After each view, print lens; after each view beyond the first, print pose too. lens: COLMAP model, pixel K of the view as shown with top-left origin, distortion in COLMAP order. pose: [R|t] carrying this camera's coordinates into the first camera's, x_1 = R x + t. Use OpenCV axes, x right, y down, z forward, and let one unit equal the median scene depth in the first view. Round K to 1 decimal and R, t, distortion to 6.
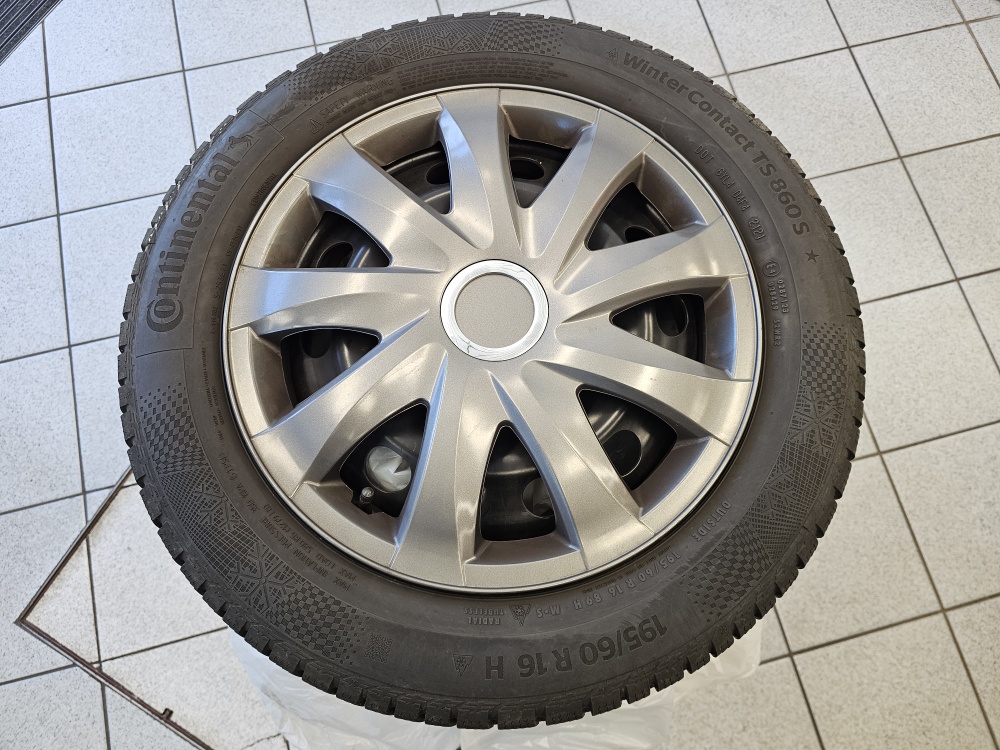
lens RADIAL K [[691.9, 0, 512.6], [0, 691.9, 345.5], [0, 0, 1]] dist [0.030871, -0.043285]
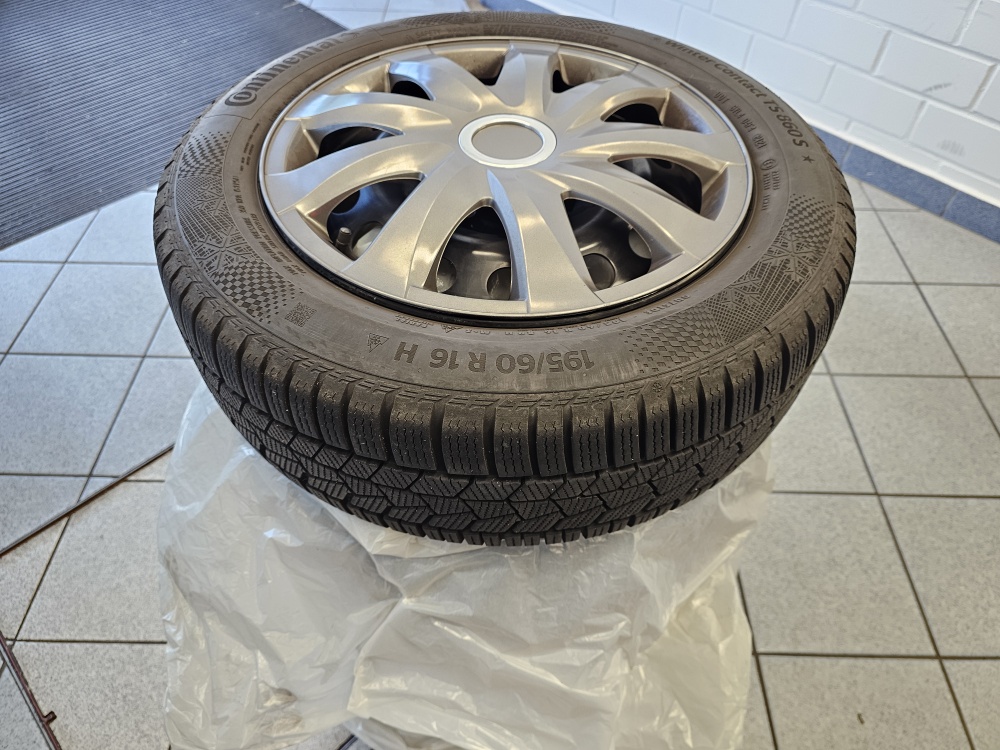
lens RADIAL K [[691.9, 0, 509.9], [0, 691.9, 359.4], [0, 0, 1]] dist [0.030871, -0.043285]
pose [[0.965846, 0.196324, -0.169108, 0.110443], [-0.249869, 0.878471, -0.407251, 0.332779], [0.068603, 0.435597, 0.897524, 0.068859]]
